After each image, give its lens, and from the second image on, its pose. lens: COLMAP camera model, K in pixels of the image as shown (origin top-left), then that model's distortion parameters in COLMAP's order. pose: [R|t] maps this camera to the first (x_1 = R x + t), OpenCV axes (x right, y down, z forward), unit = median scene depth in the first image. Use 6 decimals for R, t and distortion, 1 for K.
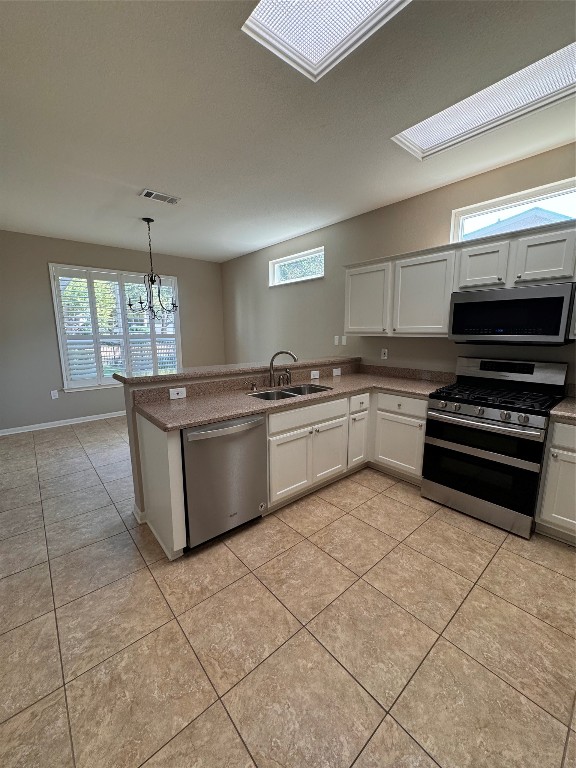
lens RADIAL K [[310.5, 0, 289.8], [0, 310.5, 382.5], [0, 0, 1]] dist [0.000895, 0.000128]
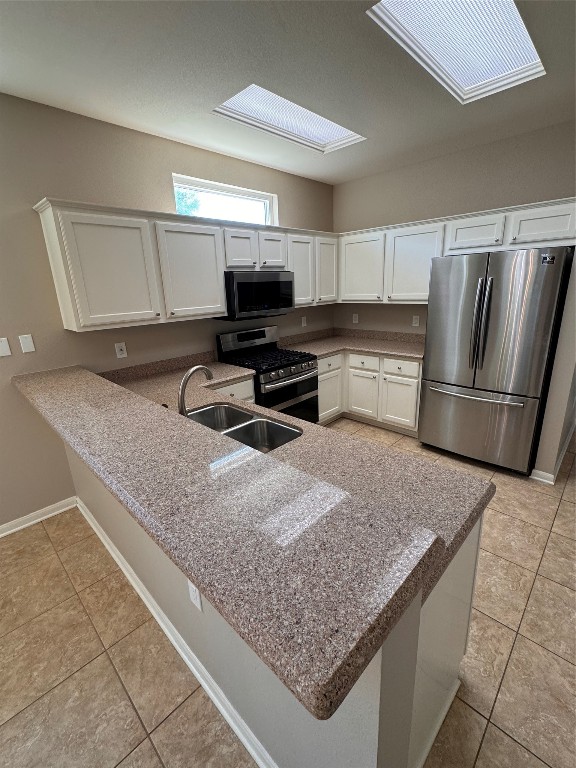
lens RADIAL K [[339.5, 0, 289.2], [0, 339.5, 383.5], [0, 0, 1]] dist [-0.003269, 0.000277]
pose [[-0.089873, -0.271127, 0.958339, -0.719200], [0.201823, 0.937311, 0.284105, -0.246351], [-0.975290, 0.218948, -0.029519, 1.024997]]
